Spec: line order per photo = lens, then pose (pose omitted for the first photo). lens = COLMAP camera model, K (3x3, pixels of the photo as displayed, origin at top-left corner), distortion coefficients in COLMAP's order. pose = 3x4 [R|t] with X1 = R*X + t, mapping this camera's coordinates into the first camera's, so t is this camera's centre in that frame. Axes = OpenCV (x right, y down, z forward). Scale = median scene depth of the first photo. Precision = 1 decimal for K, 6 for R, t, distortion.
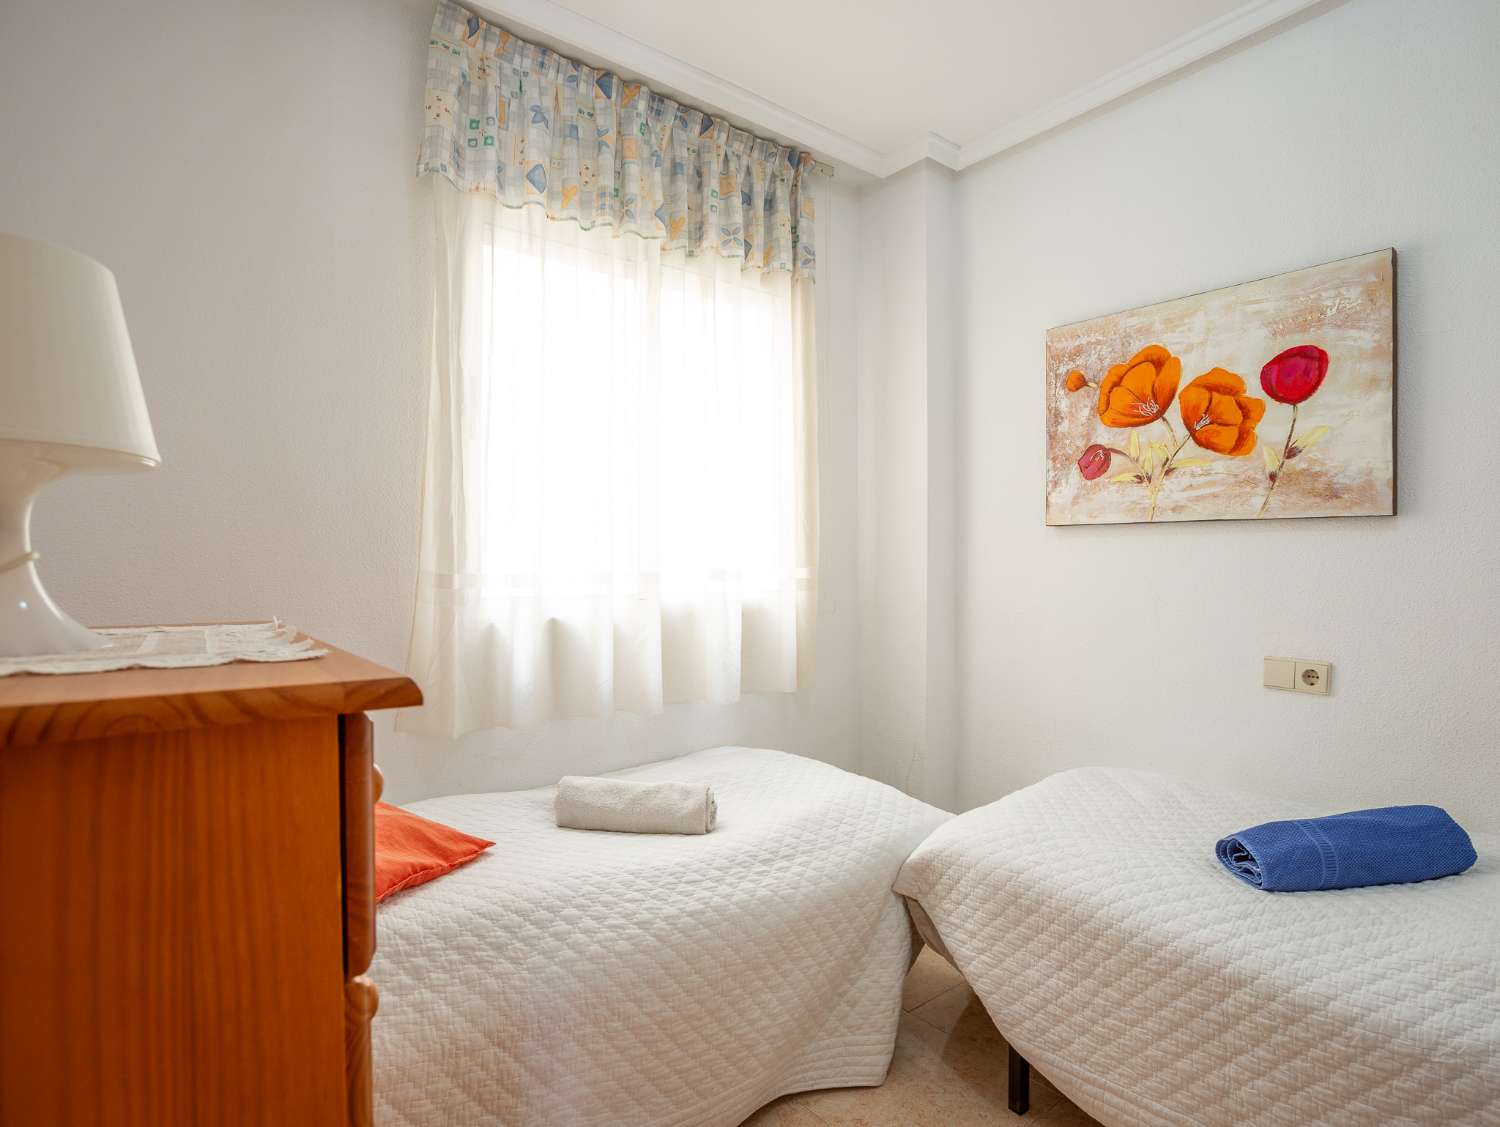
lens RADIAL K [[795.7, 0, 789.7], [0, 795.7, 570.5], [0, 0, 1]] dist [-0.076903, 0.033029]
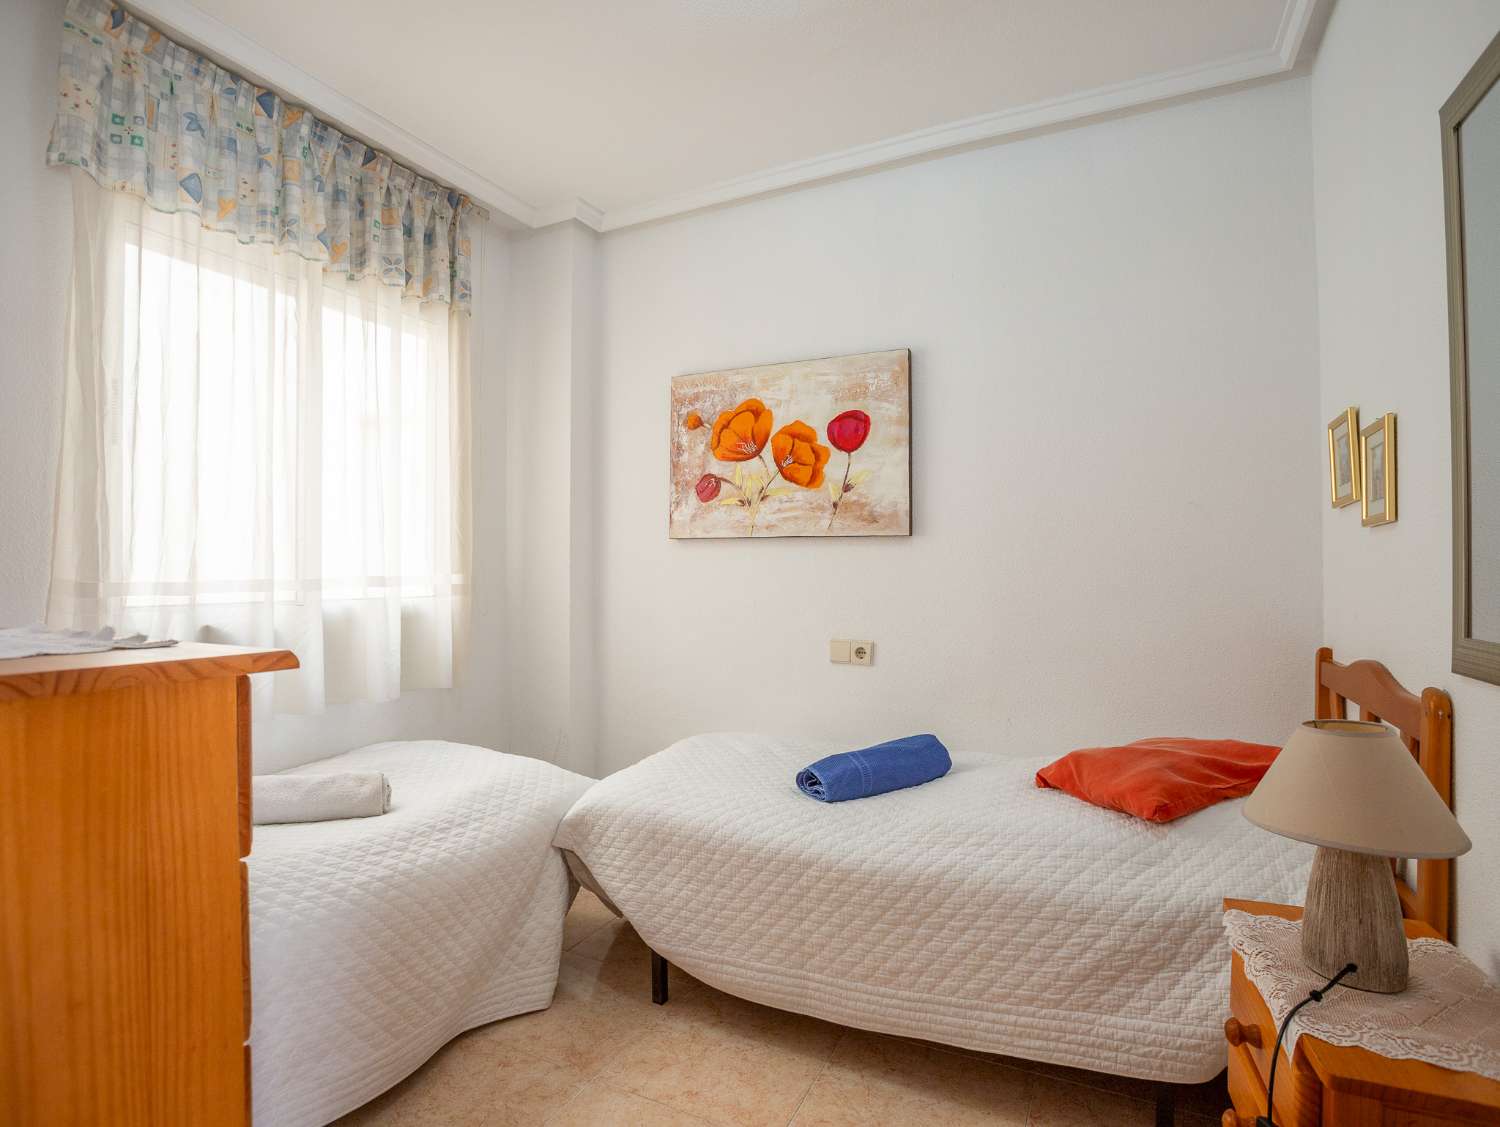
lens RADIAL K [[782.6, 0, 750.0], [0, 782.6, 563.5], [0, 0, 1]] dist [-0.064124, 0.028879]
pose [[0.912167, 0.000936, 0.409817, -0.071594], [0.005134, 0.999893, -0.013711, -0.001902], [-0.409786, 0.014611, 0.912065, -0.185842]]
